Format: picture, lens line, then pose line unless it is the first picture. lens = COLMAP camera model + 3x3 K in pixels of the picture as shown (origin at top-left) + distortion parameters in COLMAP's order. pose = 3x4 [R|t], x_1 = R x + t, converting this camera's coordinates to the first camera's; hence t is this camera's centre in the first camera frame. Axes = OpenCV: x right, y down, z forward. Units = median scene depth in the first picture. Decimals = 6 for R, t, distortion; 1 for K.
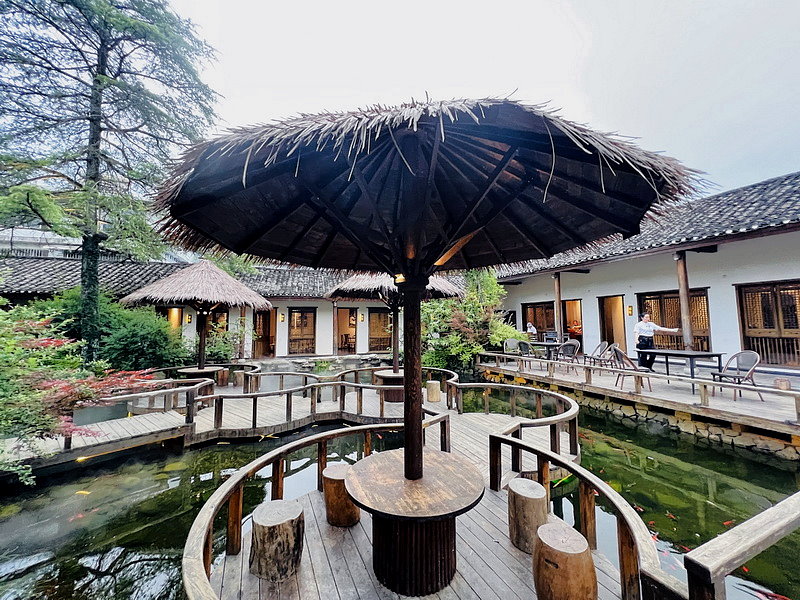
lens RADIAL K [[319.0, 0, 400.0], [0, 319.0, 300.0], [0, 0, 1]] dist [-0.002039, -0.000302]
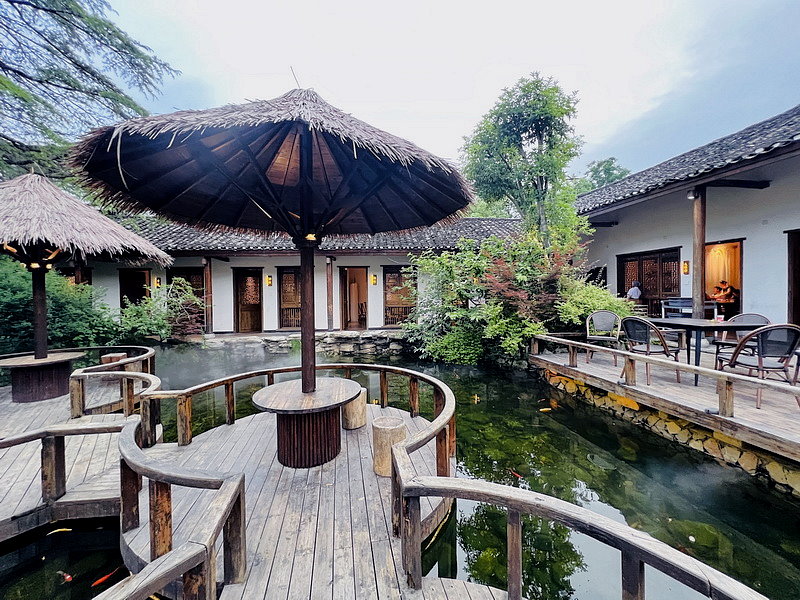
lens RADIAL K [[319.0, 0, 400.0], [0, 319.0, 300.0], [0, 0, 1]] dist [-0.002039, -0.000302]
pose [[0.978345, -0.000693, -0.206981, 0.125661], [0.020632, 0.995341, 0.094189, 0.045750], [0.205951, -0.096419, 0.973800, 0.402480]]
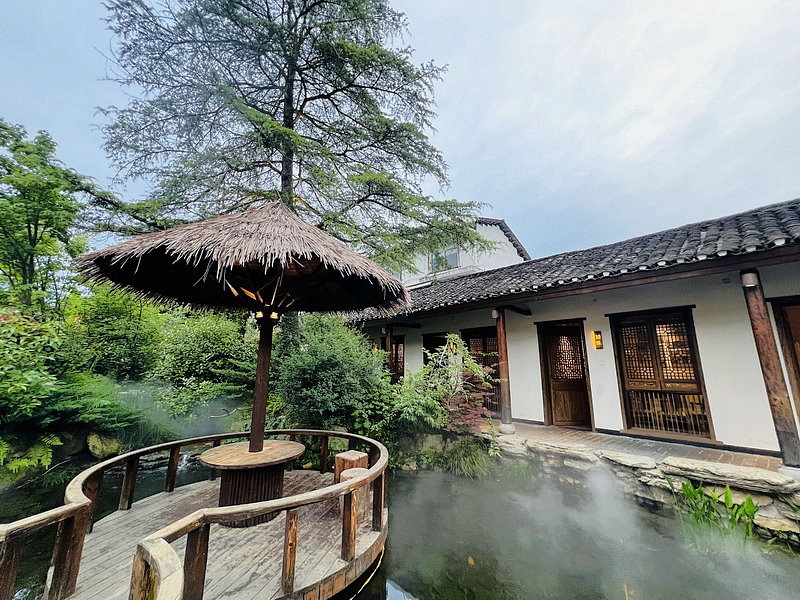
lens RADIAL K [[319.0, 0, 400.0], [0, 319.0, 300.0], [0, 0, 1]] dist [-0.002039, -0.000302]
pose [[0.431340, -0.179138, -0.884226, -0.109781], [0.060056, 0.983616, -0.169978, 0.077729], [0.900188, 0.020215, 0.435032, 0.717275]]
